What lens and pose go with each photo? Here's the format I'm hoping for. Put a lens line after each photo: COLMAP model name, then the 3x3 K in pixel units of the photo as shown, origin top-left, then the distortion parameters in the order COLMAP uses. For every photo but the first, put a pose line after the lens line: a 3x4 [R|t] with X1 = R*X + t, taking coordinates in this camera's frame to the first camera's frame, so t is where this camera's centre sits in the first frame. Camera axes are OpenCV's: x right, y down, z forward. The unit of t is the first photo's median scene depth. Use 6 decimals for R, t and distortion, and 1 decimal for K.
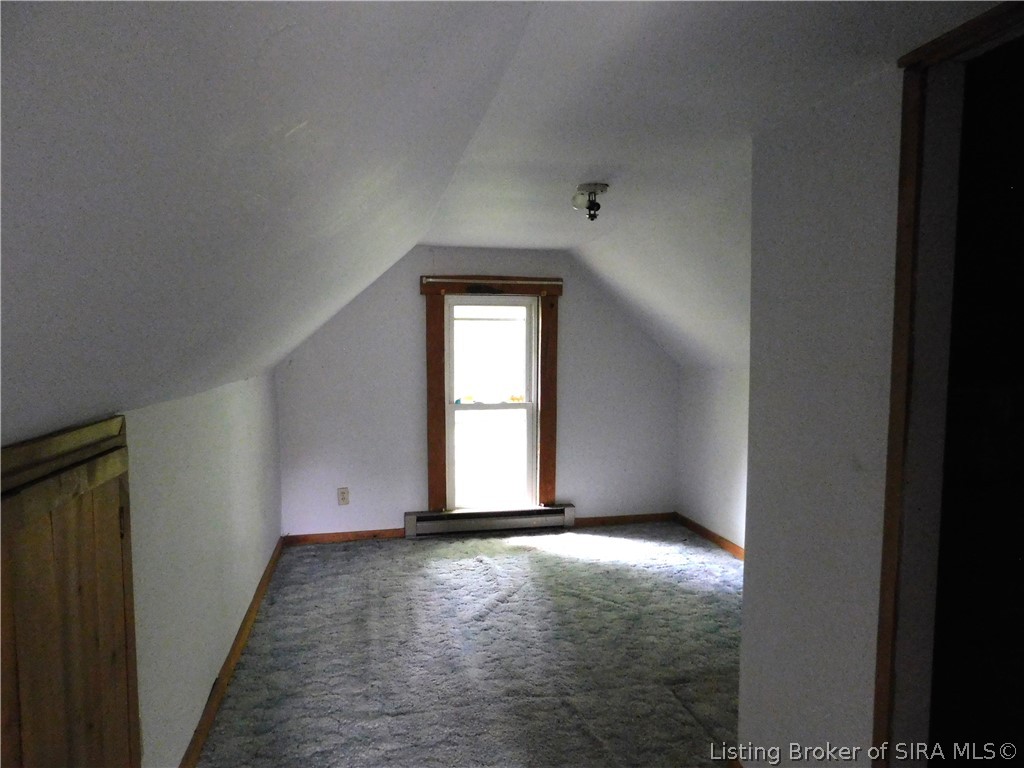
lens RADIAL K [[681.2, 0, 513.0], [0, 681.2, 385.3], [0, 0, 1]] dist [-0.007340, -0.000907]
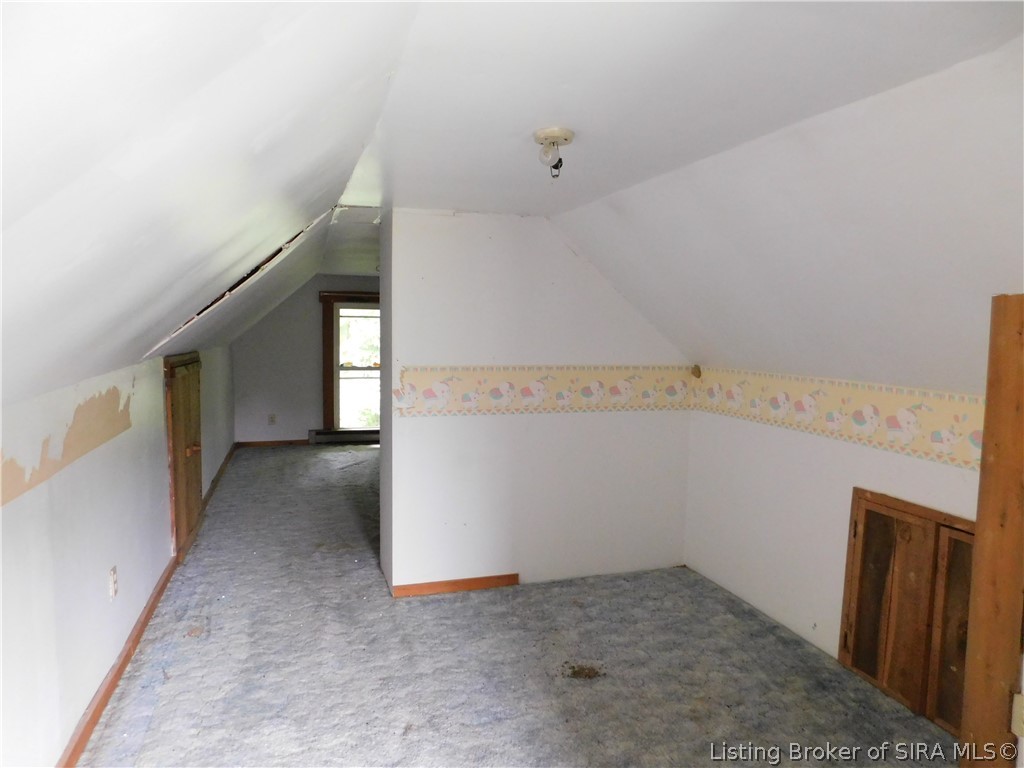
lens RADIAL K [[681.2, 0, 510.8], [0, 681.2, 385.9], [0, 0, 1]] dist [-0.007340, -0.000907]
pose [[0.995272, 0.013502, 0.096182, 0.179396], [-0.014720, 0.999820, 0.011961, 0.049660], [-0.096004, -0.013320, 0.995292, -0.744500]]
